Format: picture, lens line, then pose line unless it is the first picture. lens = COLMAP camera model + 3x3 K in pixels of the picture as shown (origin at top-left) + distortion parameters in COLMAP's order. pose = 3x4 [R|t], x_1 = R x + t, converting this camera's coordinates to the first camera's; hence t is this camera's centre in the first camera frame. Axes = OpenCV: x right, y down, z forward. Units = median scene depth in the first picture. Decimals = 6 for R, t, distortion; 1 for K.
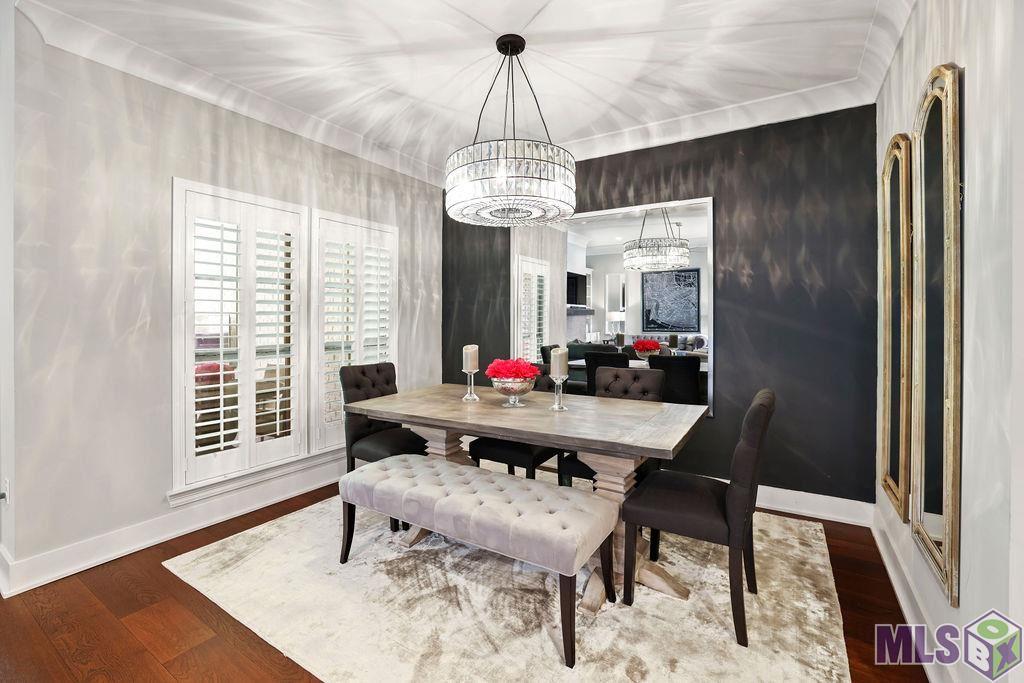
lens RADIAL K [[447.3, 0, 523.2], [0, 447.3, 321.8], [0, 0, 1]] dist [-0.037704, 0.026277]
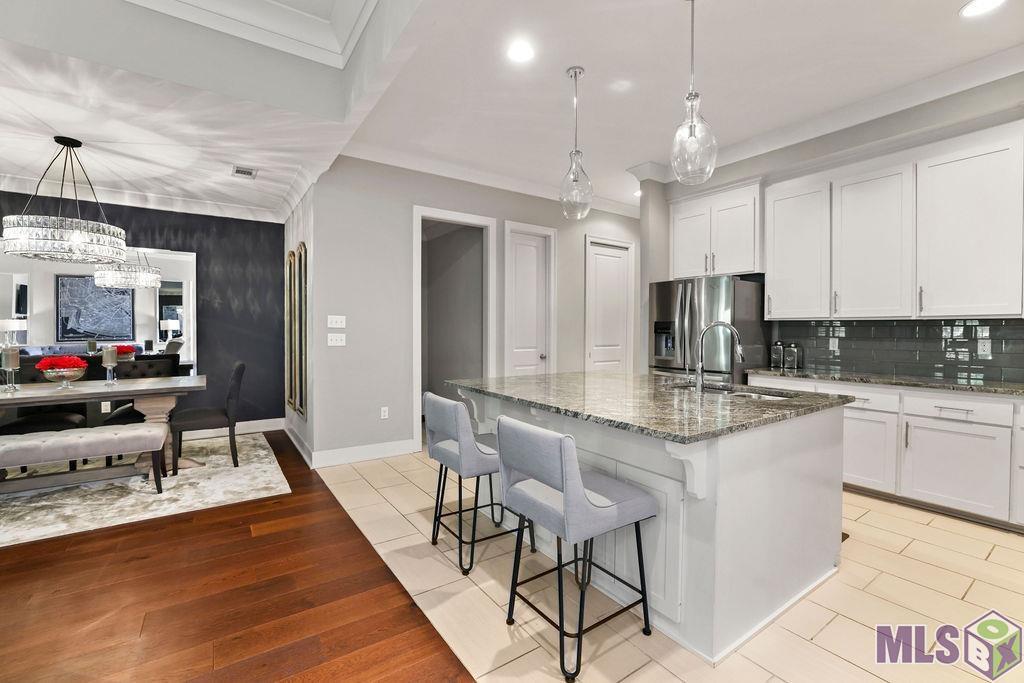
lens RADIAL K [[443.8, 0, 505.2], [0, 443.8, 334.7], [0, 0, 1]] dist [-0.040553, 0.012358]
pose [[0.421076, -0.010147, 0.906969, -0.579184], [0.001400, 0.999943, 0.010537, 0.001223], [-0.907024, -0.003167, 0.421066, -0.739916]]
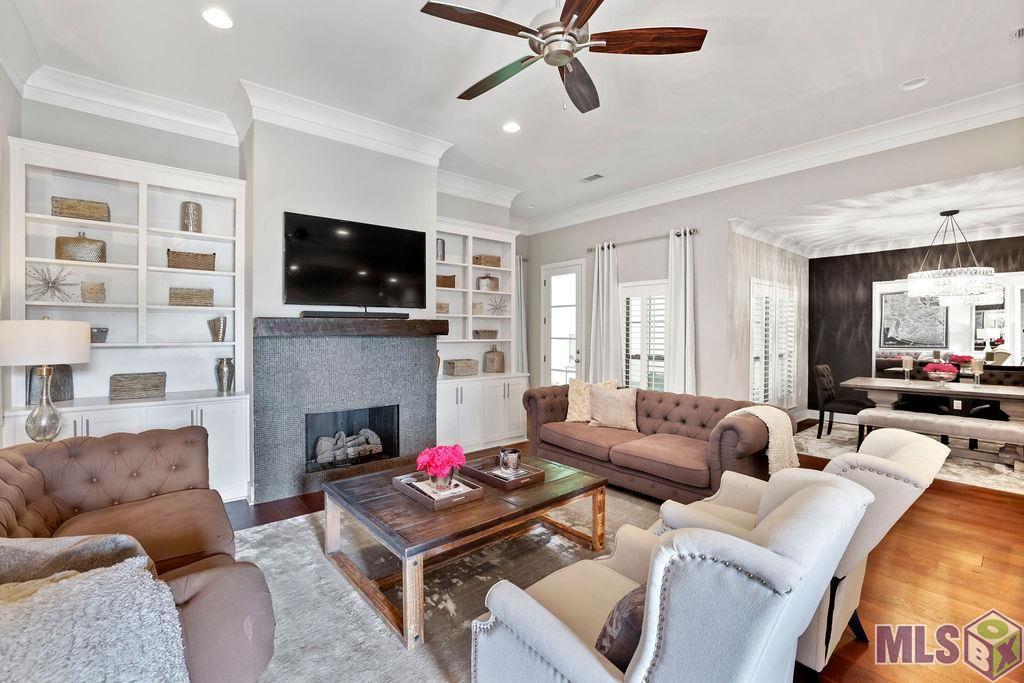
lens RADIAL K [[443.8, 0, 505.2], [0, 443.8, 334.7], [0, 0, 1]] dist [-0.040553, 0.012358]
pose [[0.945696, 0.004478, -0.325021, -1.100199], [-0.003640, 0.999988, 0.003186, -0.041547], [0.325032, -0.001830, 0.945701, -1.306788]]
